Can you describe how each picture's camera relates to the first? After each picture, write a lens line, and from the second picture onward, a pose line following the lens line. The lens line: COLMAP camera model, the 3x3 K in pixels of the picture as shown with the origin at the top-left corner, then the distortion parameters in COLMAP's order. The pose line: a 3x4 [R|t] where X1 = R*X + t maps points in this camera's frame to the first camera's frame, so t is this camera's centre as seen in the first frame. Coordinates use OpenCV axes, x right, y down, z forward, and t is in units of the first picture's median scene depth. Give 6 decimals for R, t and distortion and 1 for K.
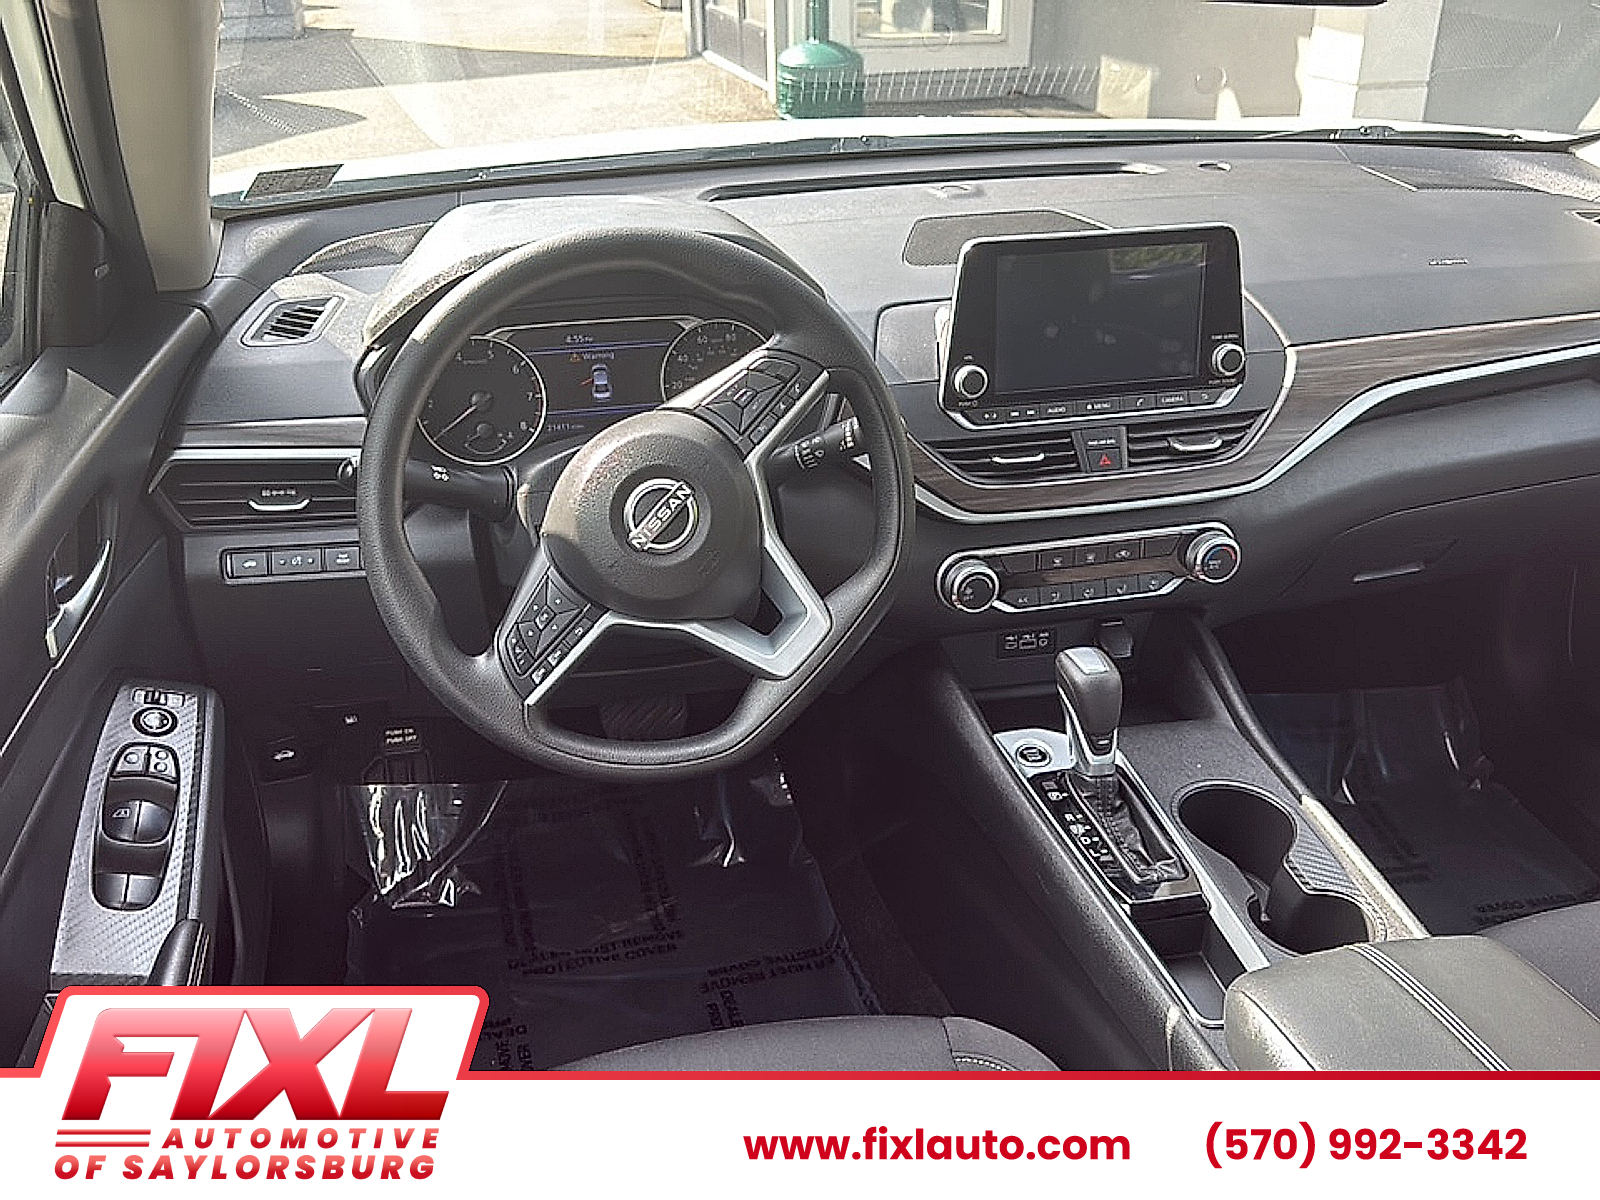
lens RADIAL K [[1431.3, 0, 800.0], [0, 1431.3, 600.0], [0, 0, 1]] dist [0.142876, -0.367687]
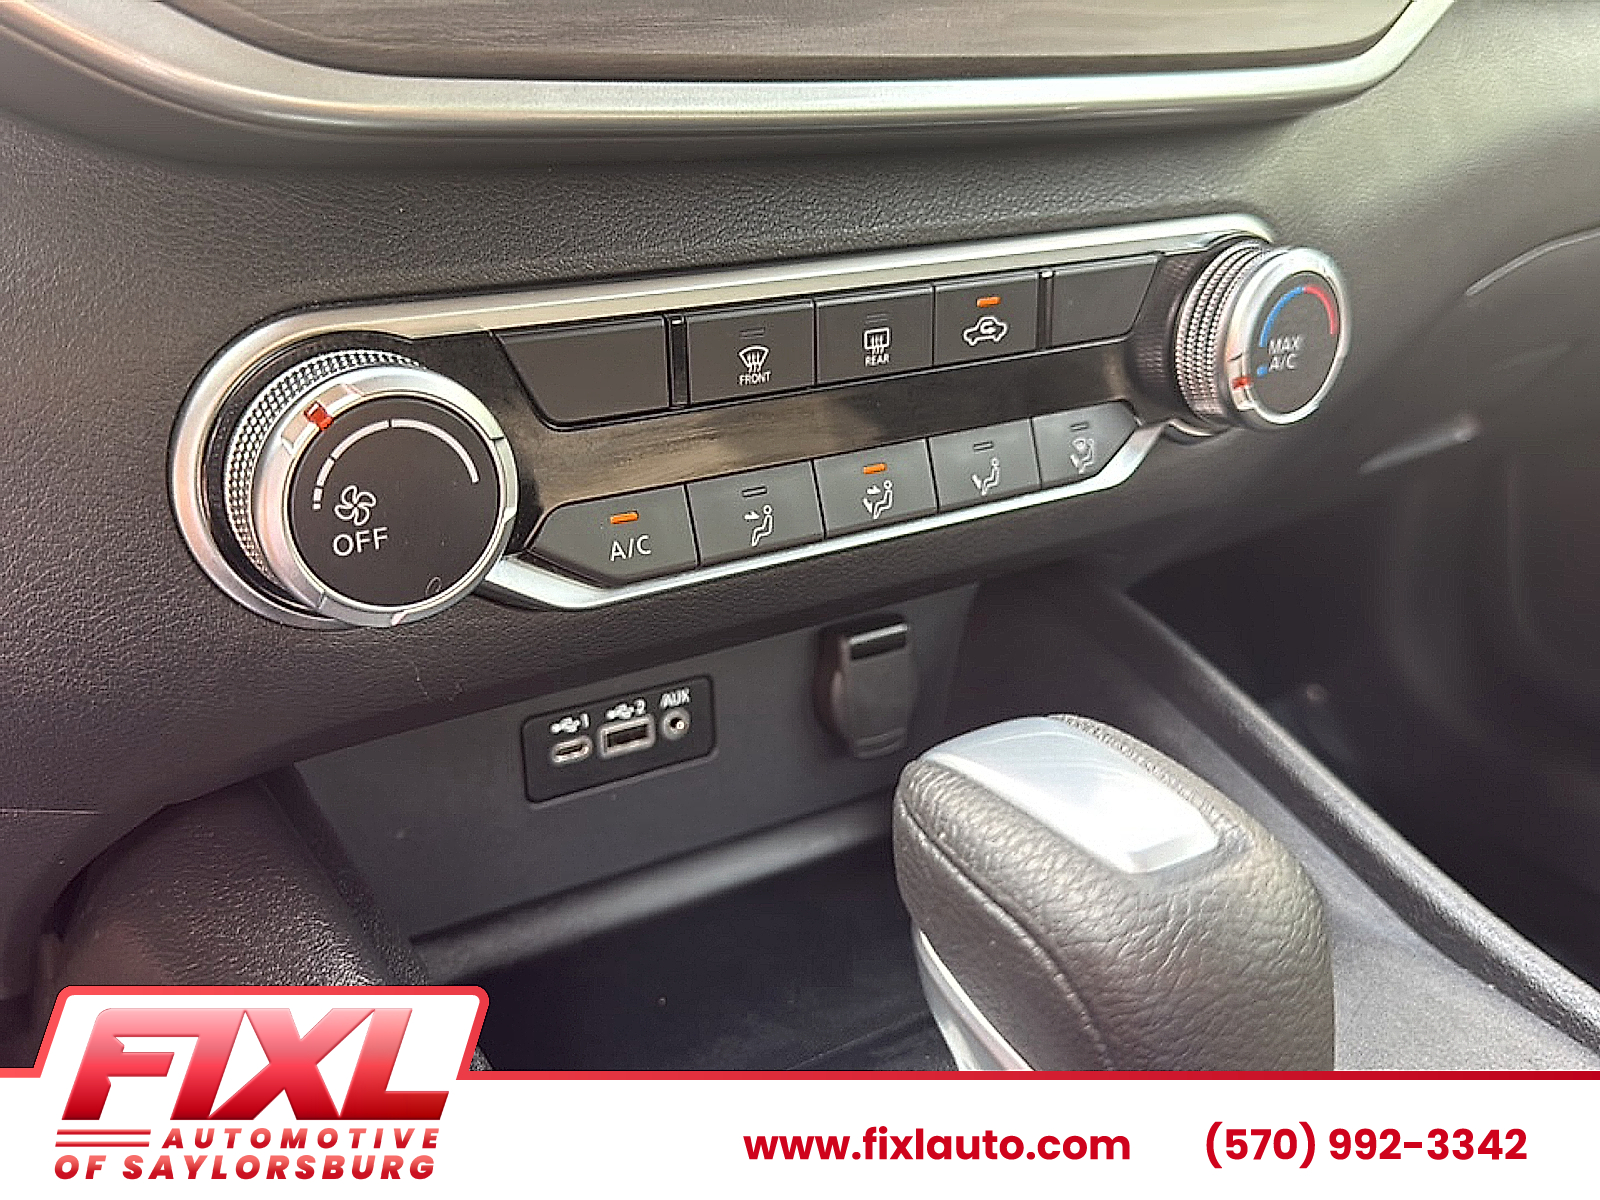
lens RADIAL K [[1431.3, 0, 800.0], [0, 1431.3, 600.0], [0, 0, 1]] dist [0.142876, -0.367687]
pose [[0.930913, -0.108188, 0.348850, 0.100367], [0.128864, 0.990989, -0.036543, 0.019733], [-0.341753, 0.078972, 0.936466, 0.773394]]
